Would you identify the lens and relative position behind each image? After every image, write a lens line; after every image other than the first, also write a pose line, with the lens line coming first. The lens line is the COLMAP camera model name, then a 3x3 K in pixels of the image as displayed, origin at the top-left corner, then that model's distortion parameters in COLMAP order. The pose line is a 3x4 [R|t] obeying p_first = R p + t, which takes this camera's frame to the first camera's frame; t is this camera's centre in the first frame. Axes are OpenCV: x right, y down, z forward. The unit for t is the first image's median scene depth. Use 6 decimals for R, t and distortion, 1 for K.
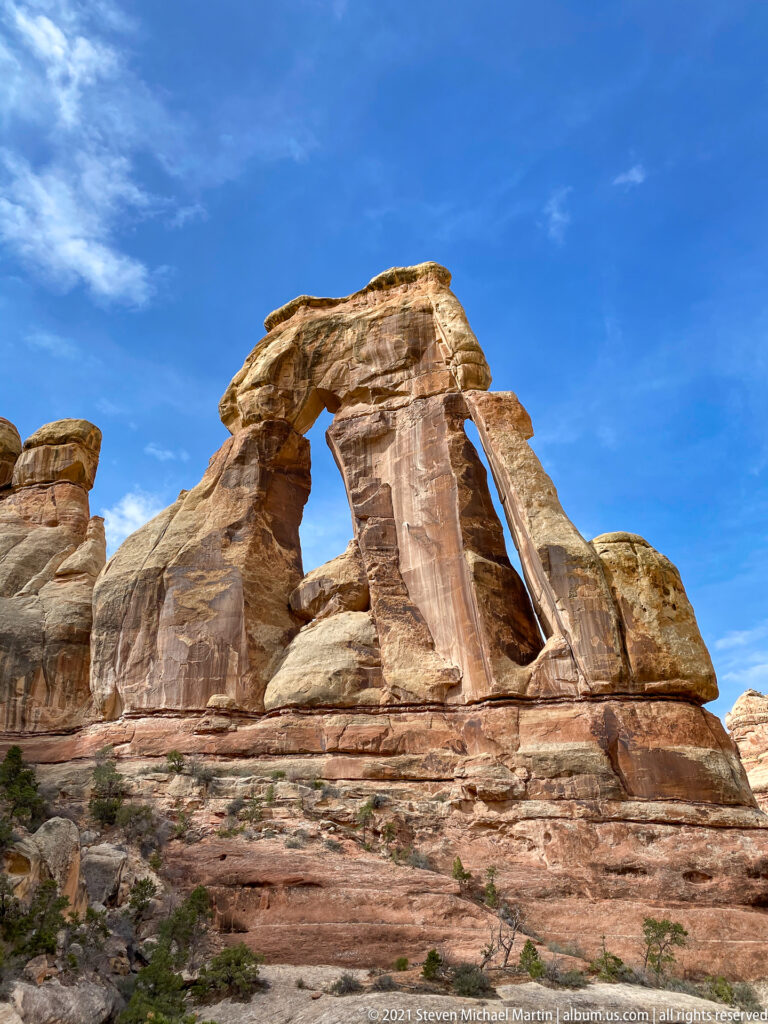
lens RADIAL K [[791.4, 0, 384.0], [0, 791.4, 512.0], [0, 0, 1]] dist [0.098750, -0.152448]
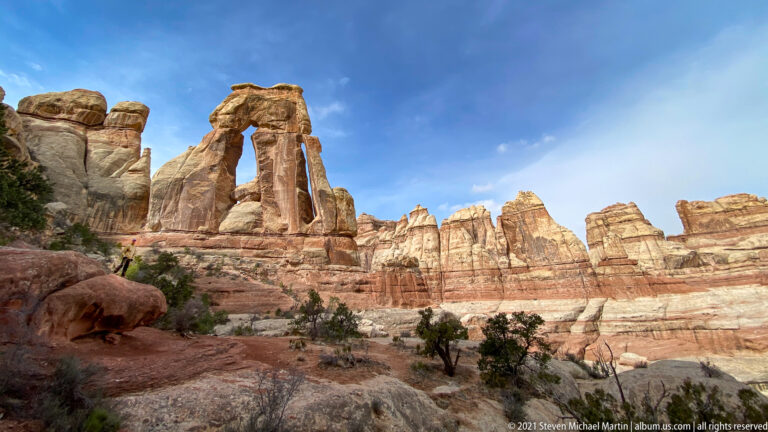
lens RADIAL K [[306.7, 0, 384.7], [0, 306.7, 142.4], [0, 0, 1]] dist [0.041930, -0.038695]
pose [[0.881410, 0.174961, 0.438754, -0.160202], [-0.189573, 0.981809, -0.010682, -0.183699], [-0.432642, -0.073761, 0.898543, -0.290765]]
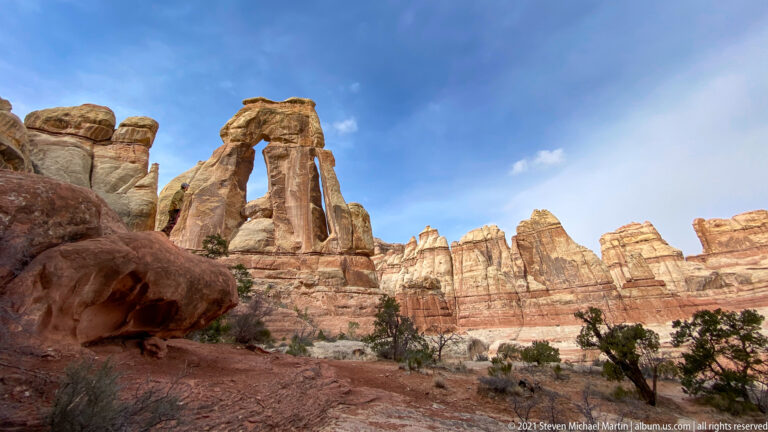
lens RADIAL K [[306.7, 0, 384.7], [0, 306.7, 142.4], [0, 0, 1]] dist [0.041930, -0.038695]
pose [[0.886859, 0.196405, 0.418218, -0.181964], [-0.178977, 0.980518, -0.080941, -0.134299], [-0.425968, -0.003068, 0.904733, -0.221764]]
